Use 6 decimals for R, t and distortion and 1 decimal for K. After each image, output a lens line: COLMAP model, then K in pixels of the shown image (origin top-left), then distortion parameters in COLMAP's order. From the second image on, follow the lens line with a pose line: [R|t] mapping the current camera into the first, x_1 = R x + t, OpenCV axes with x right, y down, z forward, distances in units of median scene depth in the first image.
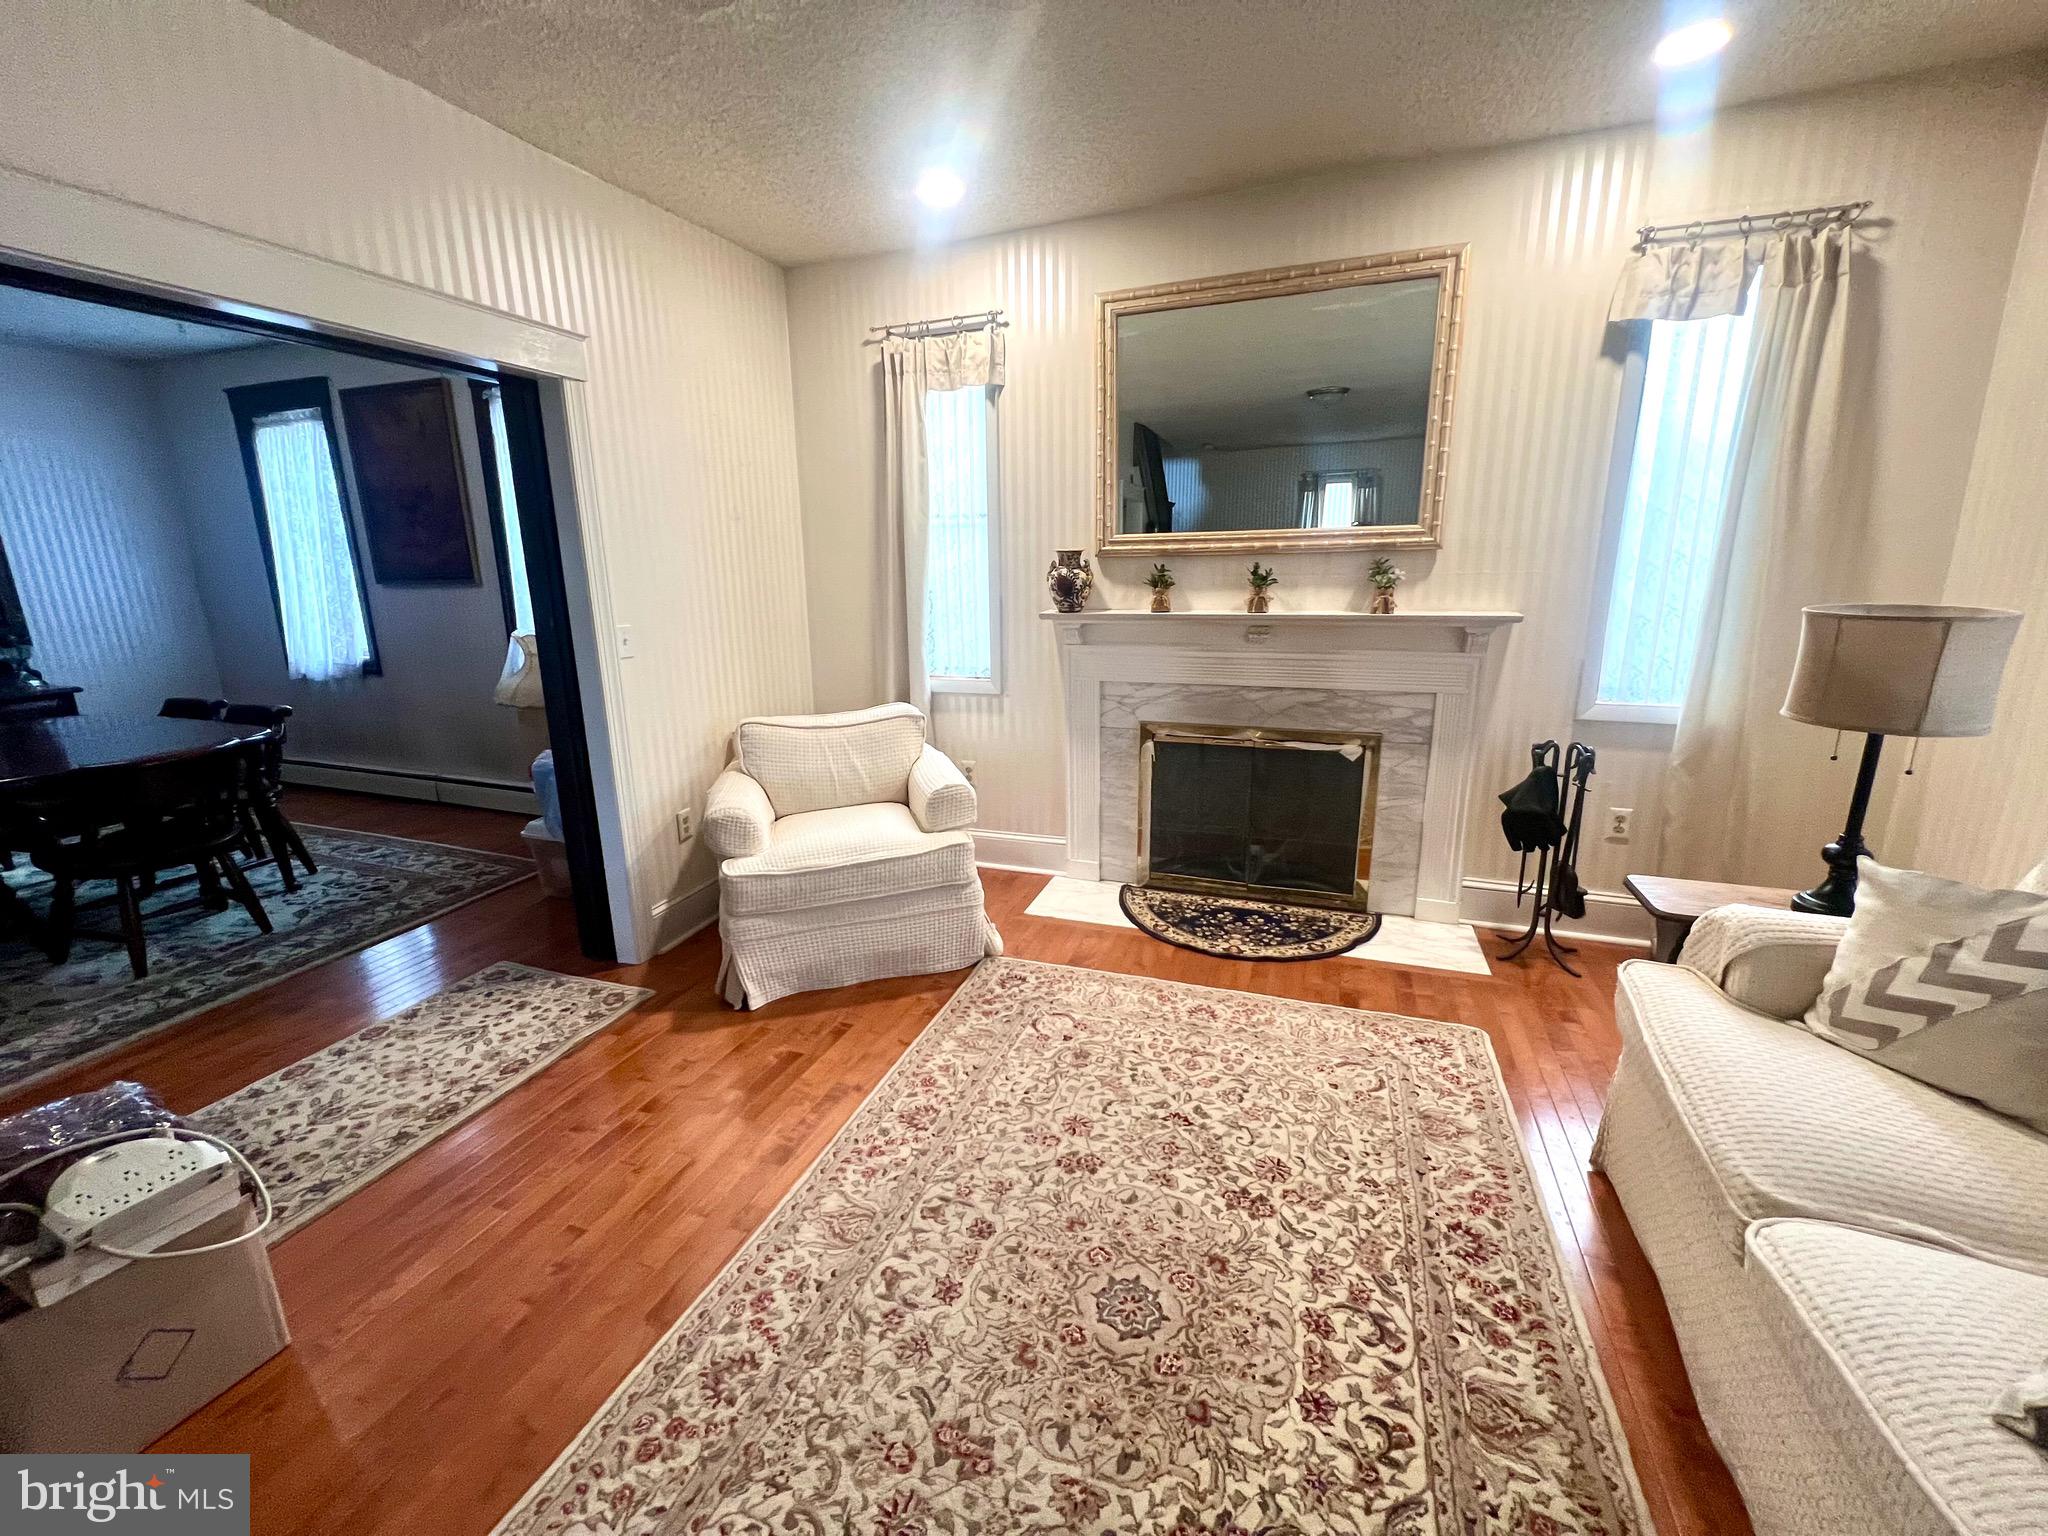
lens RADIAL K [[818.7, 0, 1024.0], [0, 818.7, 758.9], [0, 0, 1]] dist [-0.000911, 0.000186]
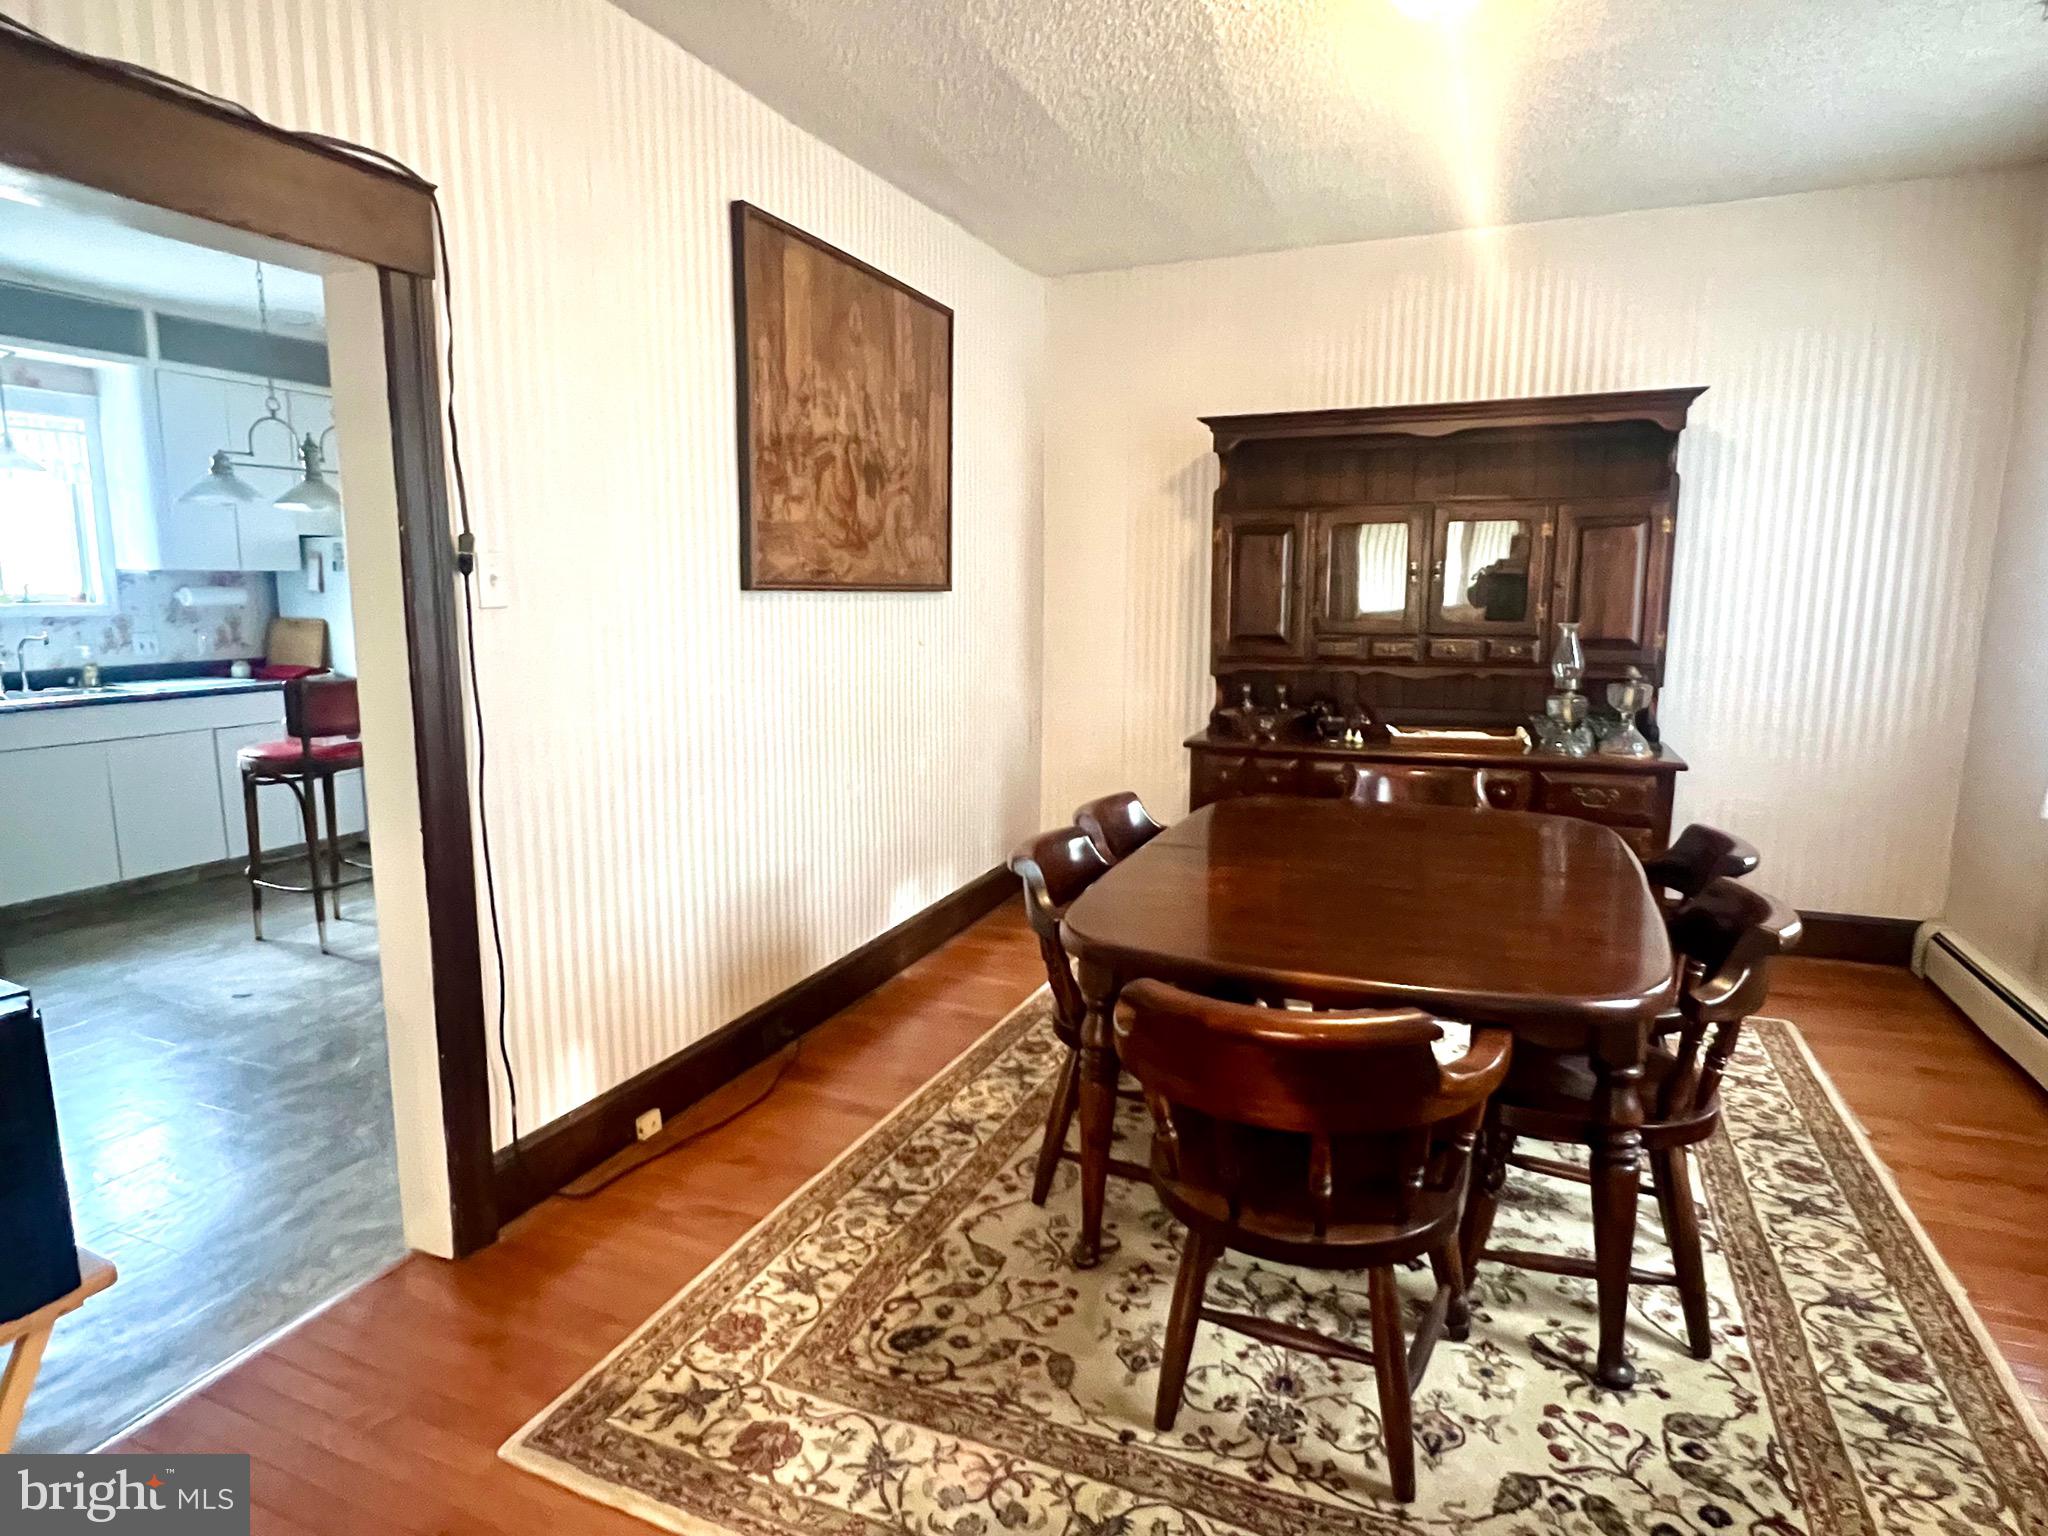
lens RADIAL K [[1146.9, 0, 1019.2], [0, 1146.9, 770.2], [0, 0, 1]] dist [0.002588, 0.001192]
pose [[-0.049474, 0.169123, -0.984352, -0.376005], [-0.230004, 0.957141, 0.176008, -0.137955], [0.971931, 0.235113, -0.008455, 0.632444]]
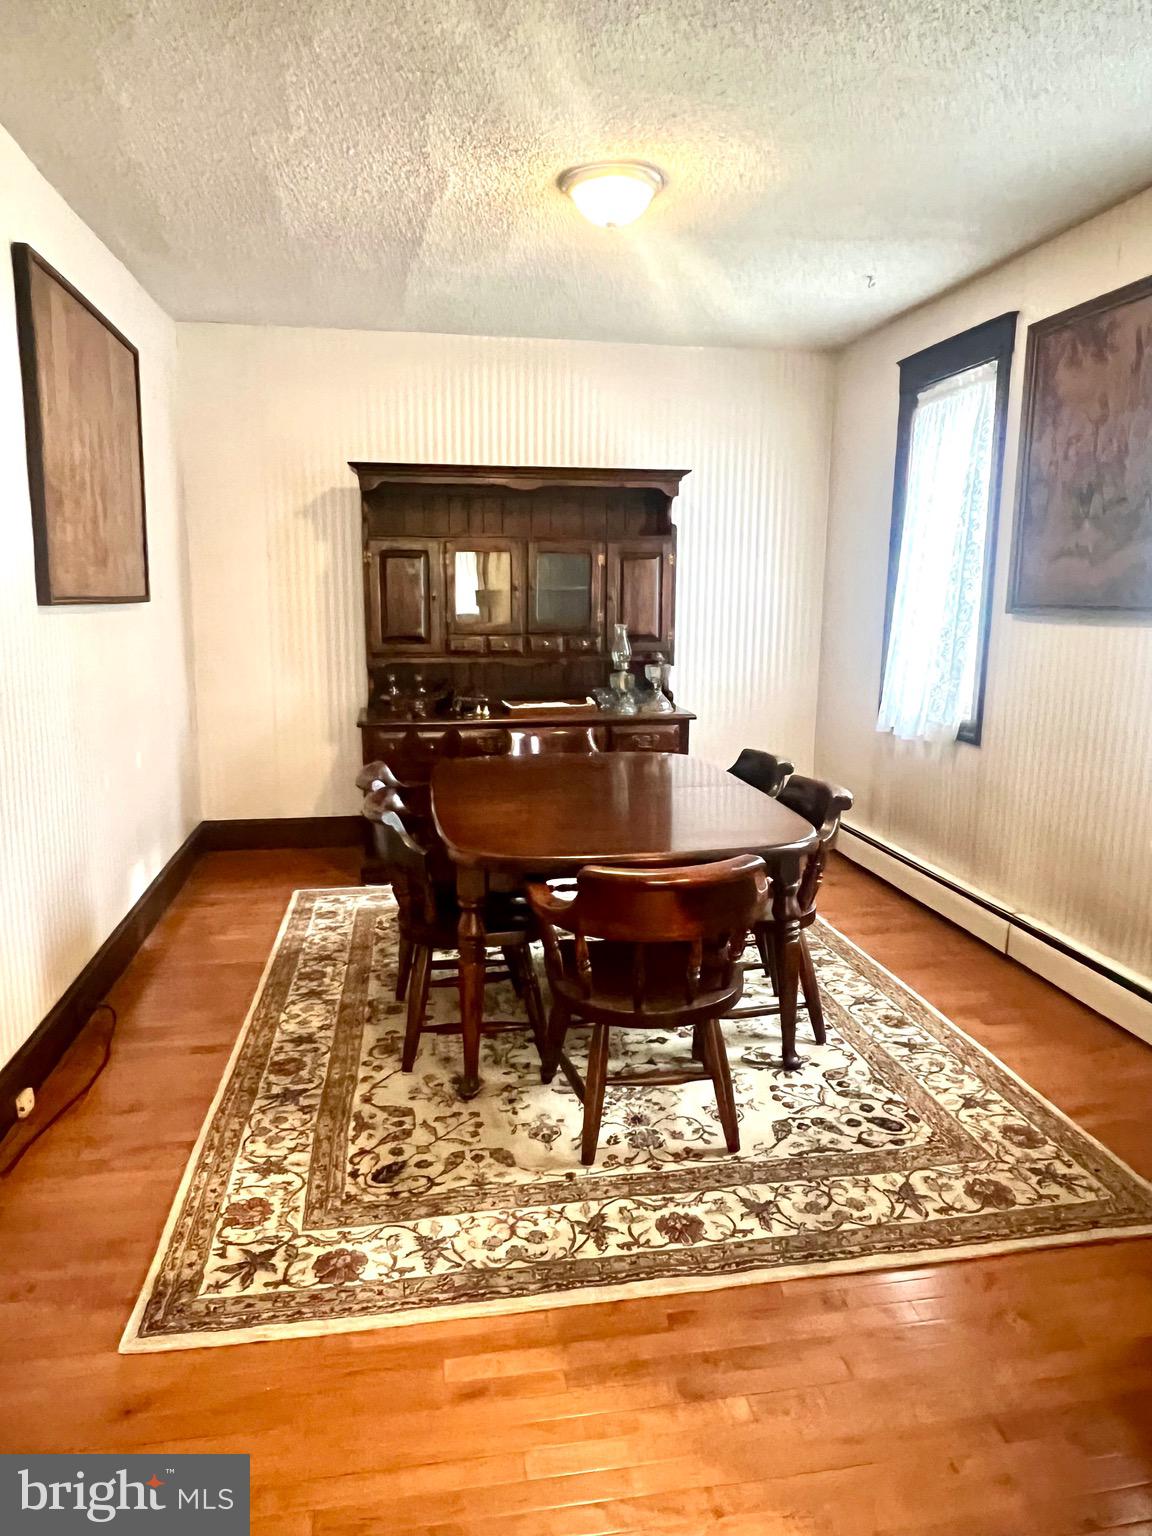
lens RADIAL K [[1006.7, 0, 571.3], [0, 1006.7, 775.7], [0, 0, 1]] dist [0.007593, -0.005019]
pose [[0.494059, 0.171848, -0.852276, -0.306569], [-0.211810, 0.974527, 0.073713, -0.088395], [0.843233, 0.144102, 0.517873, 0.372280]]
